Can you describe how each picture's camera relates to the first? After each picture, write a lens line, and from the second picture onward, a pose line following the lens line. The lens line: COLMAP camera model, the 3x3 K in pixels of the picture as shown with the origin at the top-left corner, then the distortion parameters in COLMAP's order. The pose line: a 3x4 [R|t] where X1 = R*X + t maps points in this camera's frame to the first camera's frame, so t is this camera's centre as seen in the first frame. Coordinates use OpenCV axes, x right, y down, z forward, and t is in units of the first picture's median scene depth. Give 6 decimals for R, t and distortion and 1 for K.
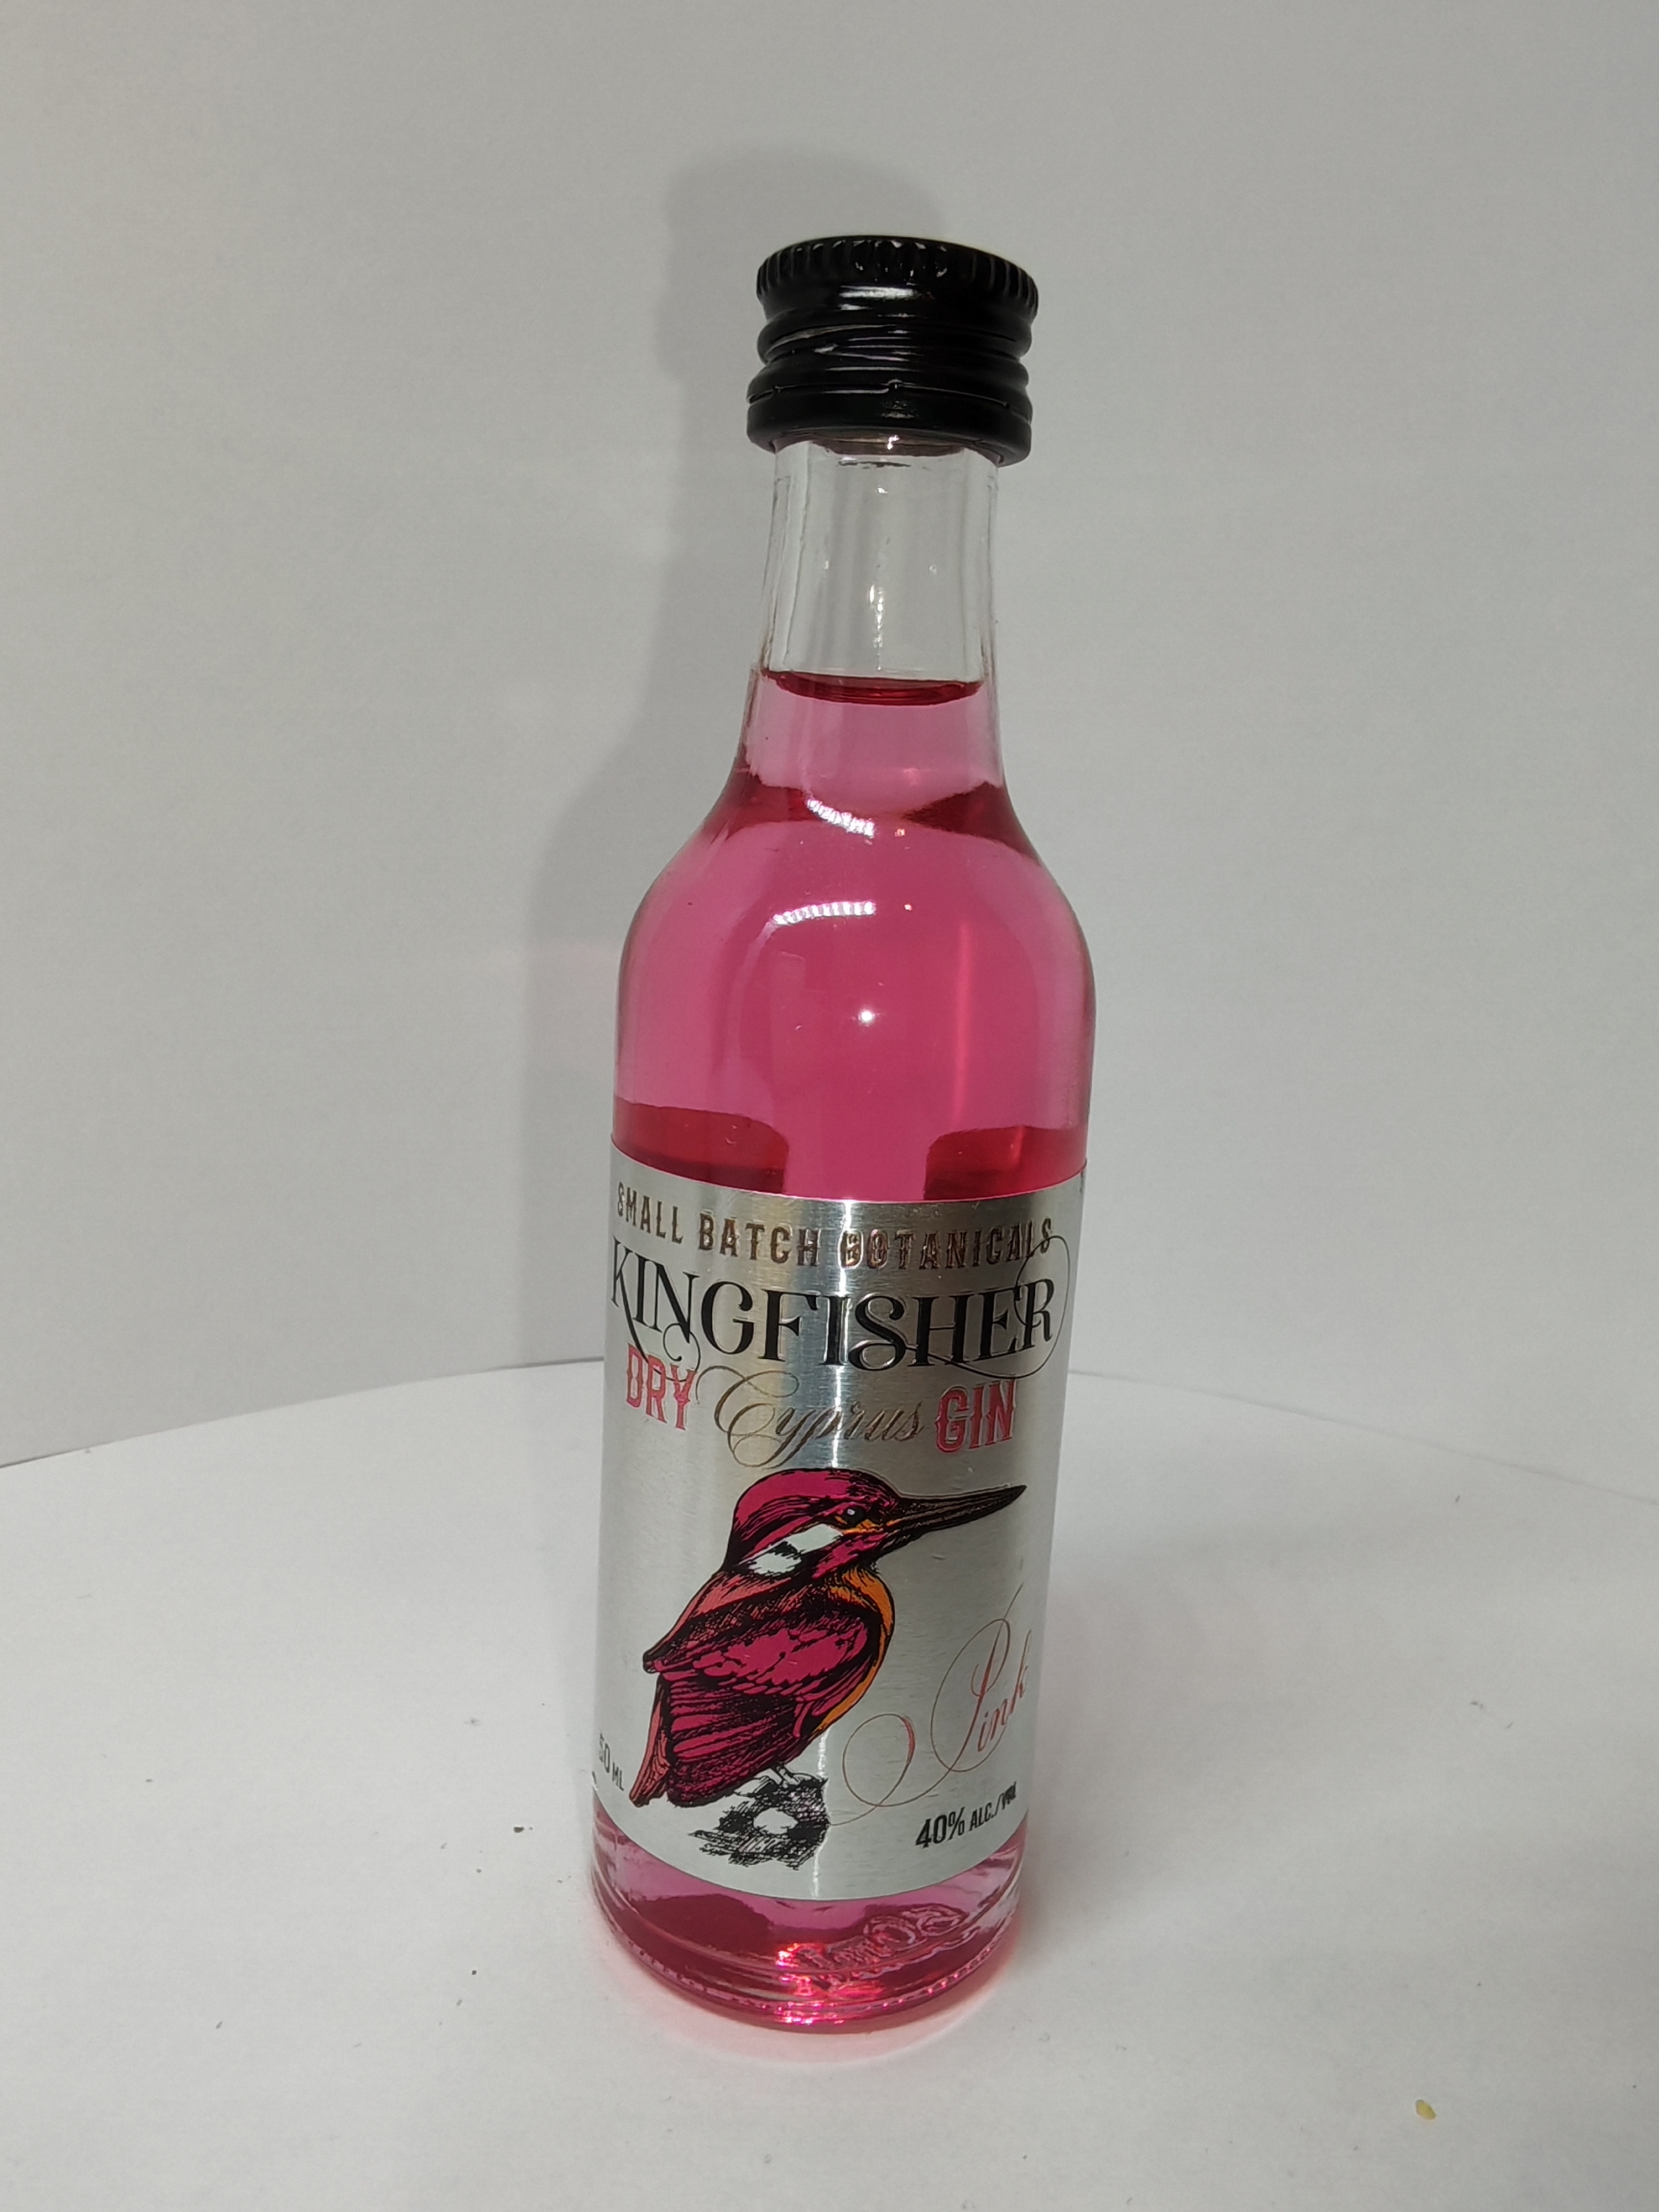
lens RADIAL K [[1580.2, 0, 829.5], [0, 1580.2, 1106.0], [0, 0, 1]] dist [-0.003356, -0.002026]
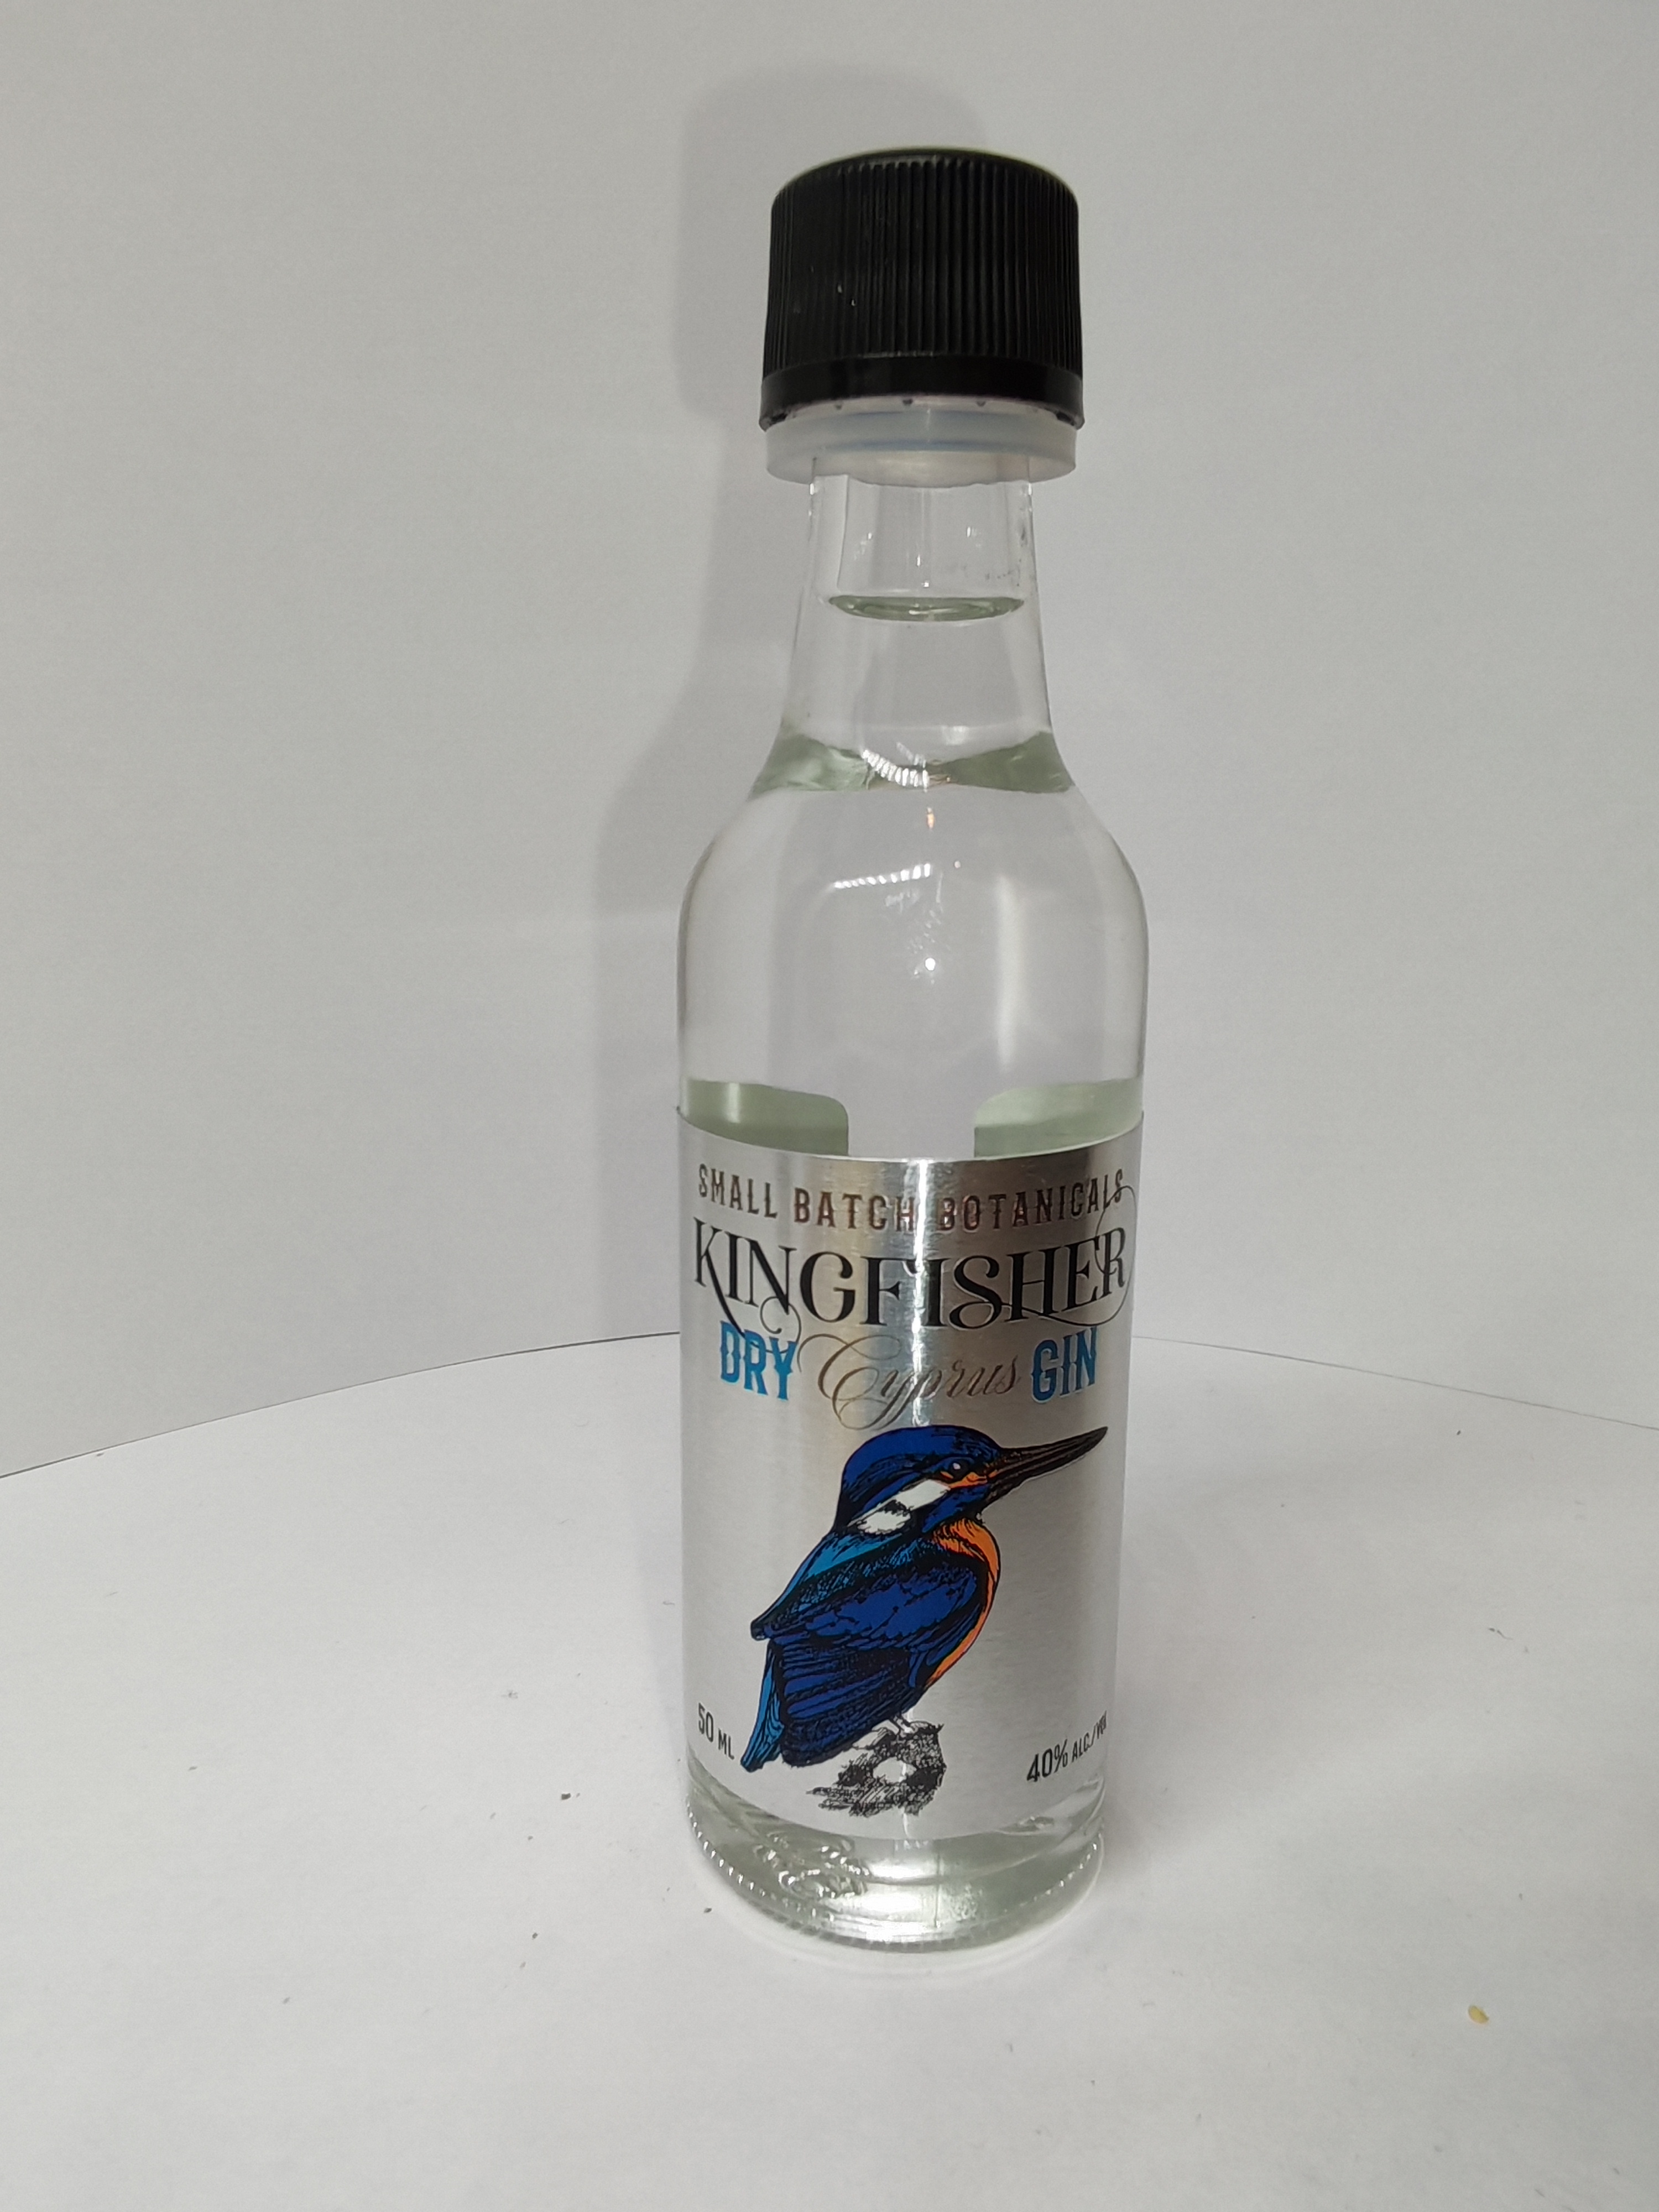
lens RADIAL K [[1580.2, 0, 829.5], [0, 1580.2, 1106.0], [0, 0, 1]] dist [-0.003356, -0.002026]
pose [[0.994940, -0.066368, 0.075436, -0.128402], [0.065218, 0.997716, 0.017611, -0.001264], [-0.076432, -0.012602, 0.996995, -0.020800]]
